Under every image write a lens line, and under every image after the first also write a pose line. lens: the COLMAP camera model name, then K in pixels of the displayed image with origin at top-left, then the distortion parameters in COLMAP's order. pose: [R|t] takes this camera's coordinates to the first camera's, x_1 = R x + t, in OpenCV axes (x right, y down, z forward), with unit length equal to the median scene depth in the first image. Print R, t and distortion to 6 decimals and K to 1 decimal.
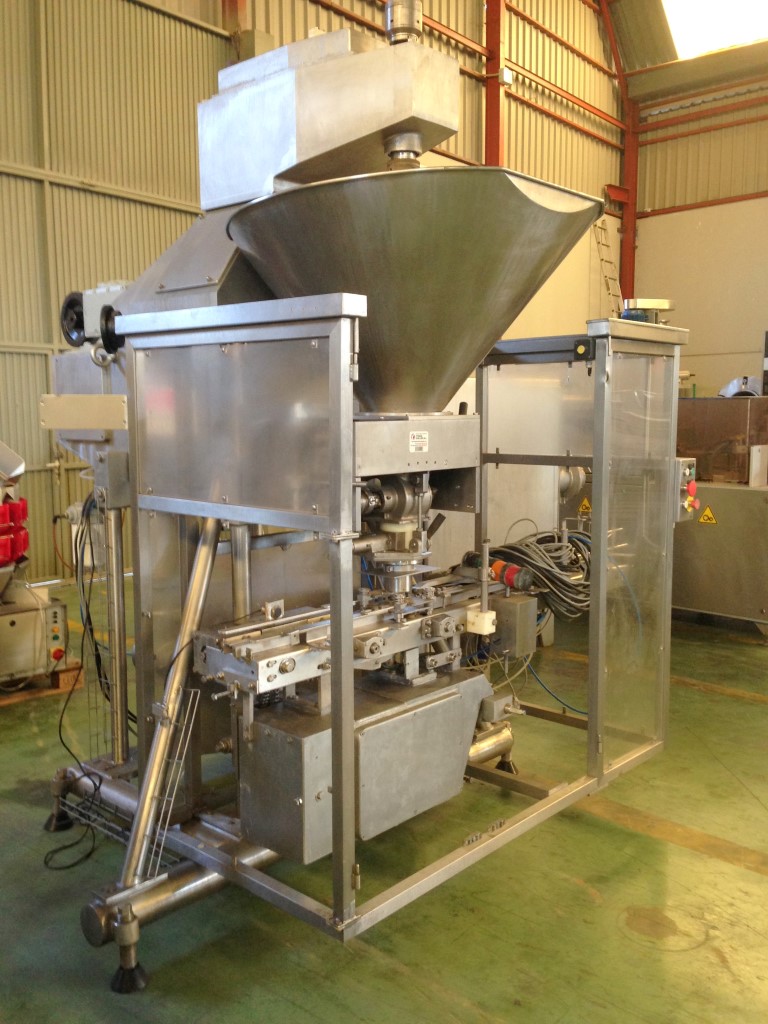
lens RADIAL K [[975.8, 0, 384.0], [0, 975.8, 512.0], [0, 0, 1]] dist [0.106544, -0.193423]
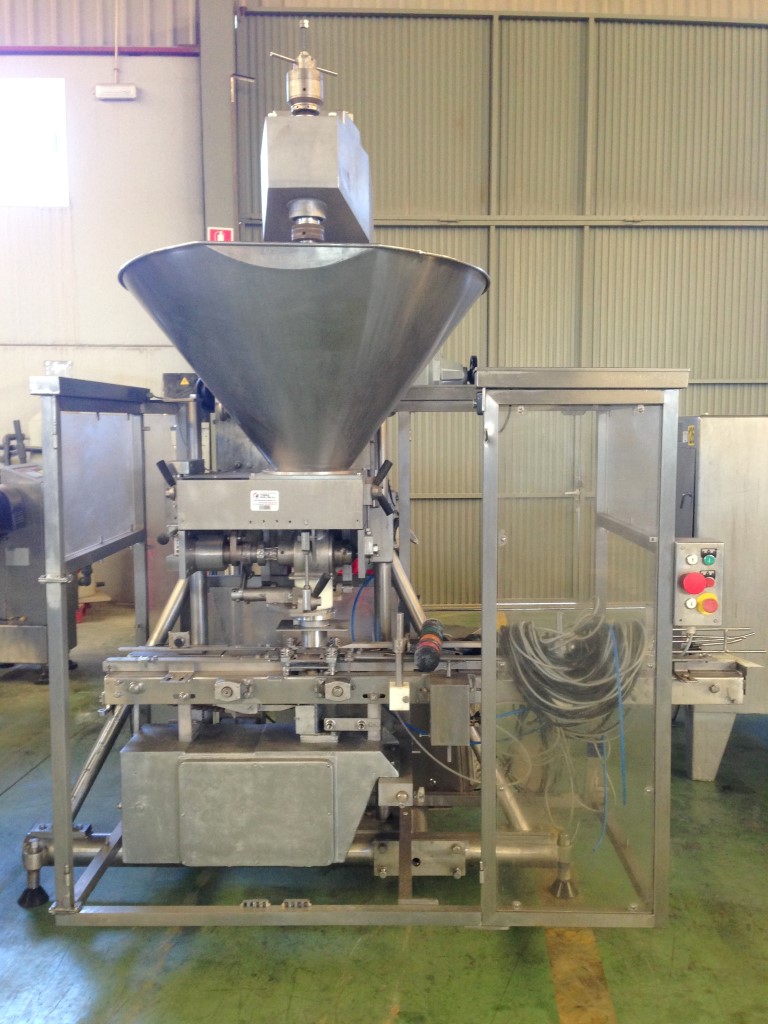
lens RADIAL K [[975.8, 0, 384.0], [0, 975.8, 512.0], [0, 0, 1]] dist [0.106544, -0.193423]
pose [[0.644791, 0.070529, -0.761098, 0.826485], [-0.081287, 0.996414, 0.023471, -0.087168], [0.760024, 0.046733, 0.648213, 0.397350]]
